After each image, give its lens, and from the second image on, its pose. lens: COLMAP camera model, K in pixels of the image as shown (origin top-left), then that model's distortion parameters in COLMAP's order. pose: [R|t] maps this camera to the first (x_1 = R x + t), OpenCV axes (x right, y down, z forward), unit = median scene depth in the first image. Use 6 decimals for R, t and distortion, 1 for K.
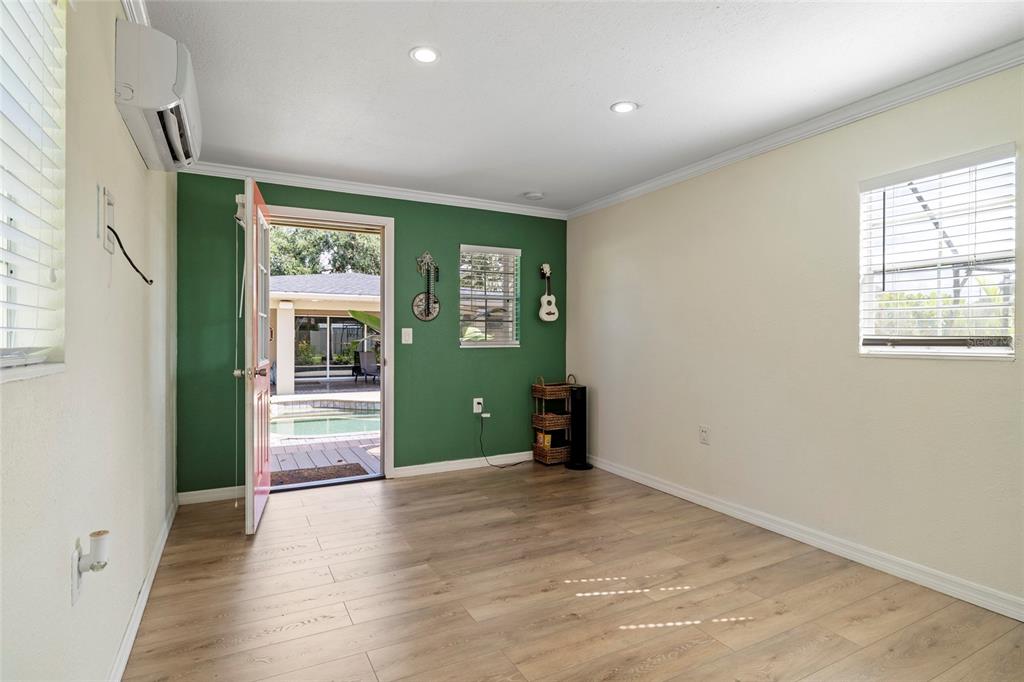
lens RADIAL K [[518.7, 0, 503.8], [0, 518.7, 337.6], [0, 0, 1]] dist [-0.001228, -0.000666]
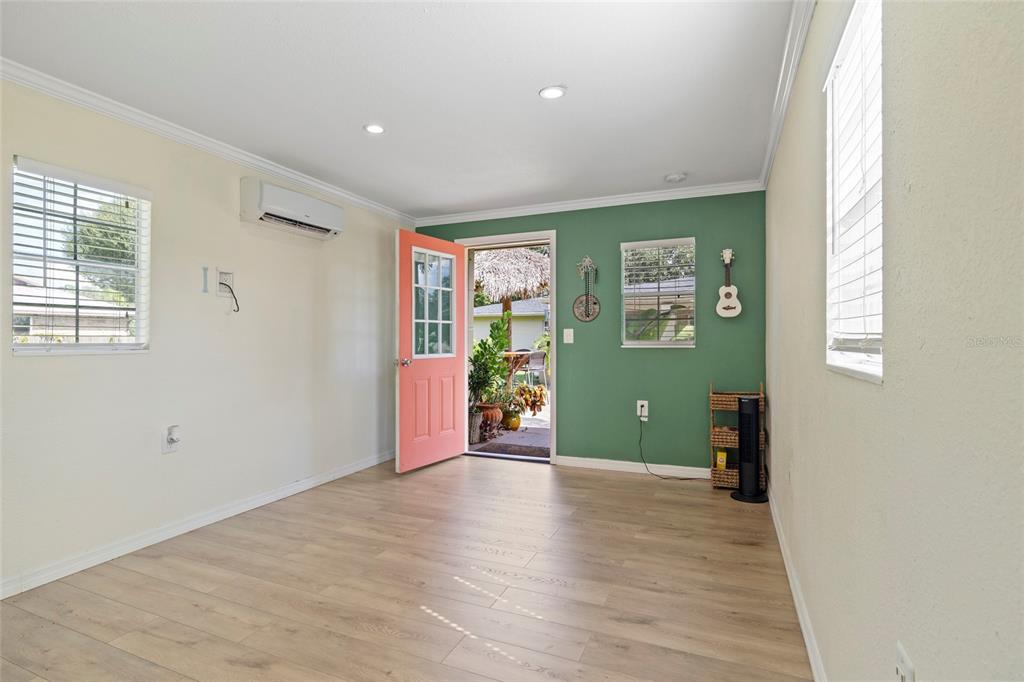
lens RADIAL K [[516.1, 0, 501.7], [0, 516.1, 333.3], [0, 0, 1]] dist [-0.001977, -0.000310]
pose [[0.624543, -0.008900, -0.780940, 0.731187], [0.003874, 0.999958, -0.008298, -0.000193], [0.780981, 0.002157, 0.624551, 0.279651]]
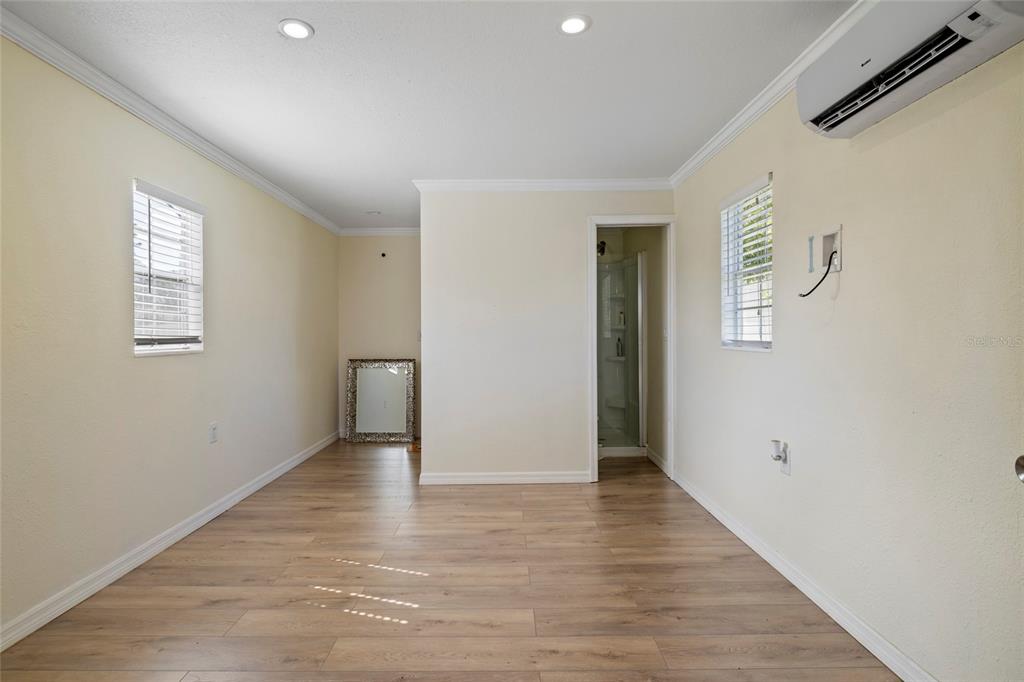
lens RADIAL K [[518.7, 0, 503.8], [0, 518.7, 337.6], [0, 0, 1]] dist [-0.001228, -0.000666]
pose [[-0.886618, -0.002145, 0.462498, -0.306411], [0.000059, 0.999989, 0.004751, -0.003415], [-0.462503, 0.004239, -0.886608, 1.235791]]
